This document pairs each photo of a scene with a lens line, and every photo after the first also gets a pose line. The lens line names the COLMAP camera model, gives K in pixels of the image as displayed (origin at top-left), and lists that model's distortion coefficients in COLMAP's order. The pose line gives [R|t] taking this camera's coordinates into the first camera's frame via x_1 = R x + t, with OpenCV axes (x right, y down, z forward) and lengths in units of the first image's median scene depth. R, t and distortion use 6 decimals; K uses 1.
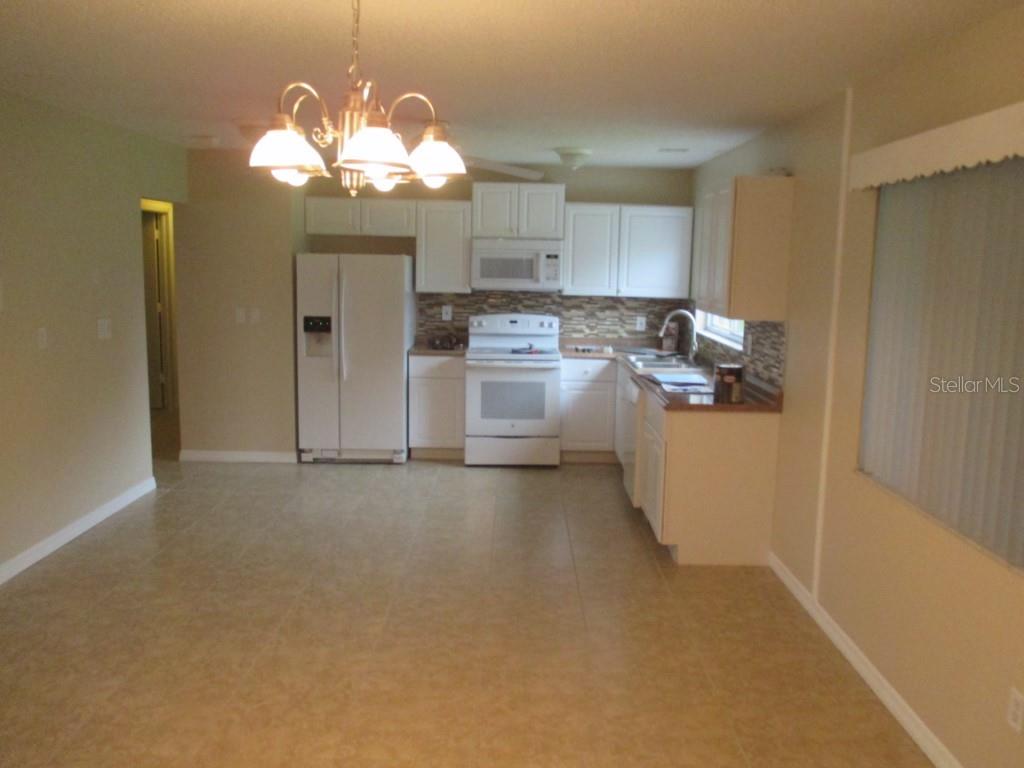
lens RADIAL K [[862.8, 0, 534.9], [0, 862.8, 374.4], [0, 0, 1]] dist [-0.008088, -0.015000]
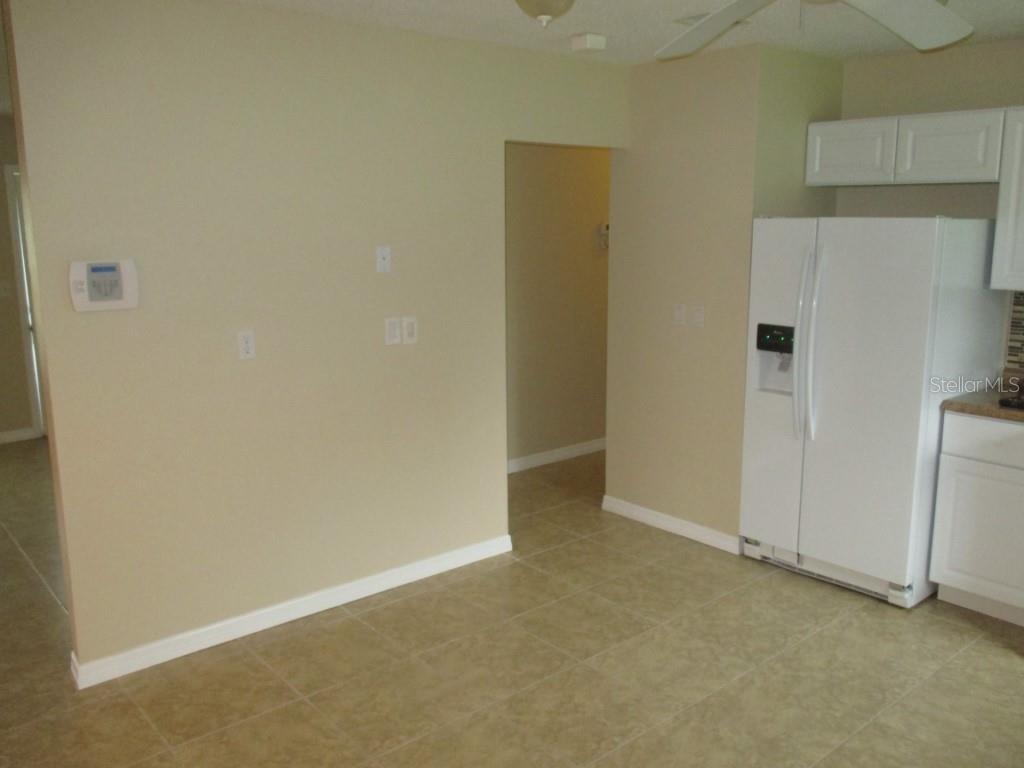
lens RADIAL K [[862.8, 0, 534.9], [0, 862.8, 374.4], [0, 0, 1]] dist [-0.008088, -0.015000]
pose [[0.644800, 0.113852, -0.755824, 0.083810], [-0.088057, 0.993325, 0.074505, -0.059650], [0.759262, 0.018514, 0.650522, 0.462464]]
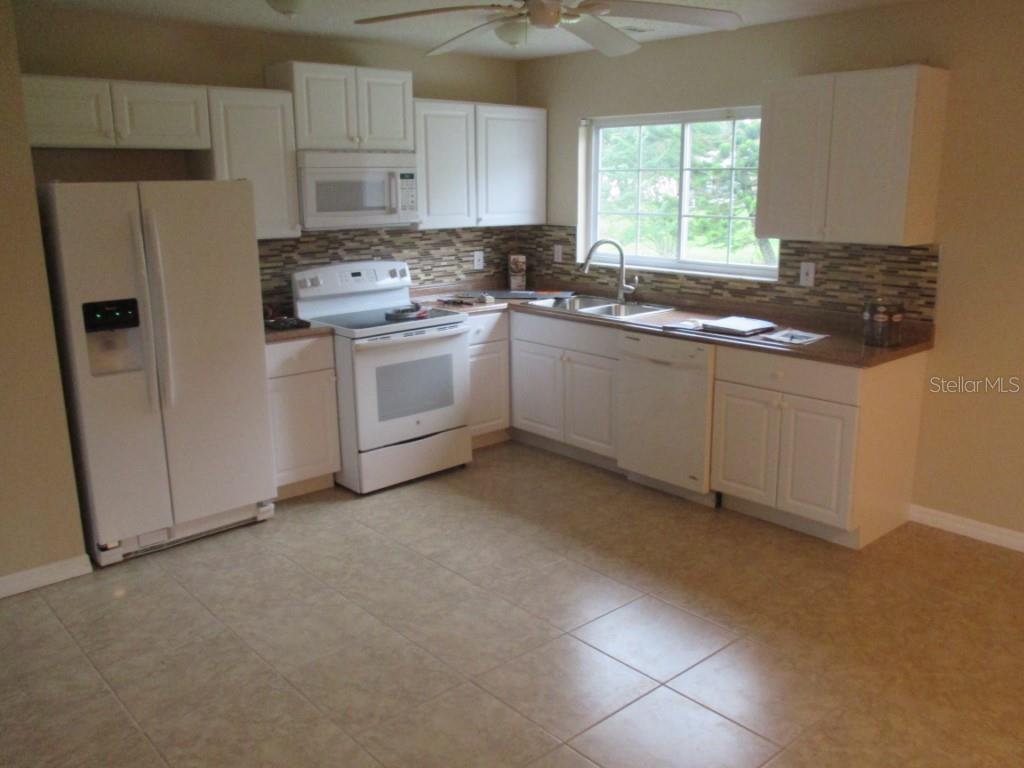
lens RADIAL K [[862.8, 0, 534.9], [0, 862.8, 374.4], [0, 0, 1]] dist [-0.008088, -0.015000]
pose [[0.752783, -0.173543, 0.634981, -0.377678], [0.112825, 0.984363, 0.135273, -0.060949], [-0.648528, -0.030190, 0.760592, 0.392781]]
